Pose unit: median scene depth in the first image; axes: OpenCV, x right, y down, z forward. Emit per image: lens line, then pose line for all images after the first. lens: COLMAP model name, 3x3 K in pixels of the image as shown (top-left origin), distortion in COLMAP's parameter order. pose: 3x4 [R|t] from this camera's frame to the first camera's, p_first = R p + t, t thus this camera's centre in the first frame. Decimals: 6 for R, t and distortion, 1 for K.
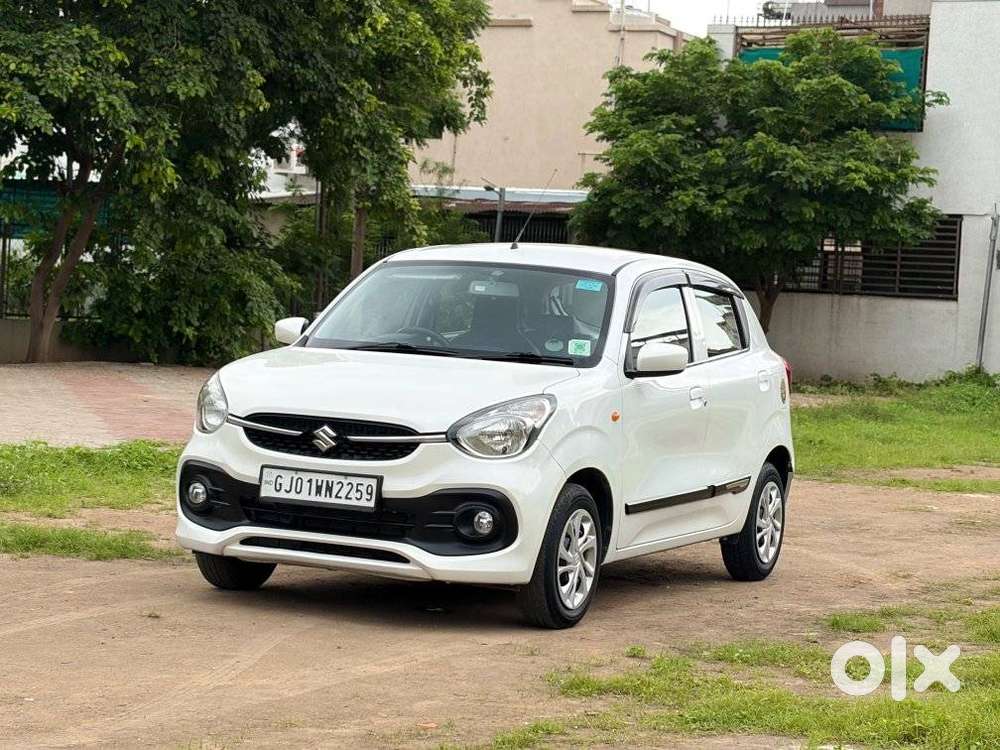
lens RADIAL K [[2476.3, 0, 500.0], [0, 2476.3, 375.0], [0, 0, 1]] dist [0.029739, 0.974407]
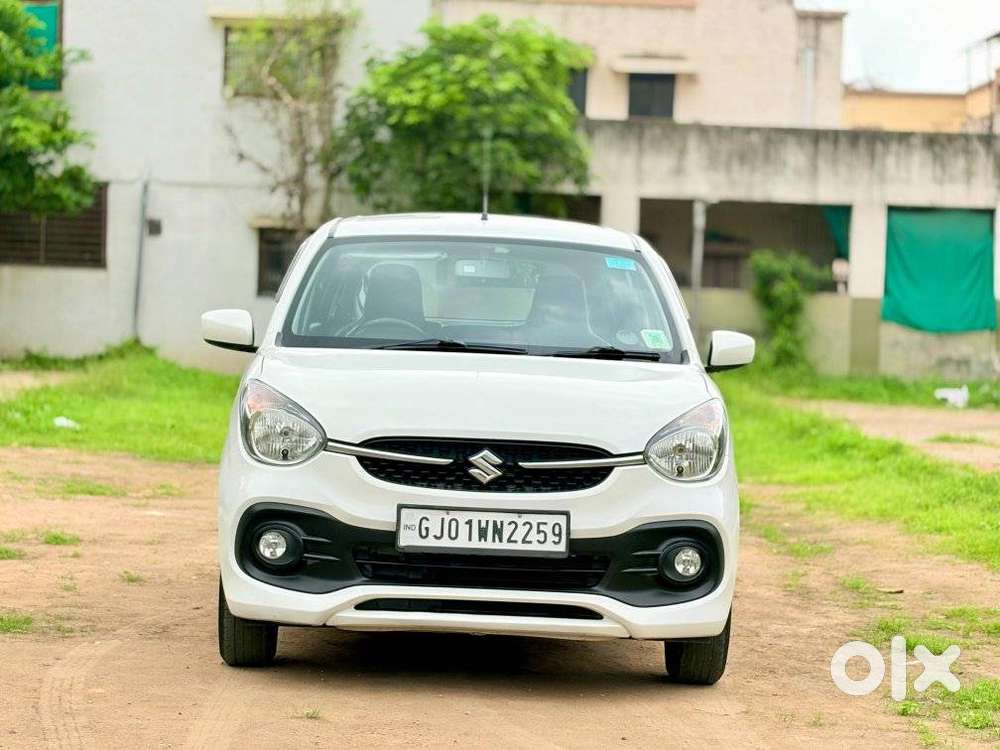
lens RADIAL K [[2476.3, 0, 500.0], [0, 2476.3, 375.0], [0, 0, 1]] dist [0.029739, 0.974407]
pose [[0.896753, -0.032843, 0.441312, -0.407623], [0.026681, 0.999441, 0.020165, -0.018627], [-0.441727, -0.006309, 0.897127, 0.300493]]
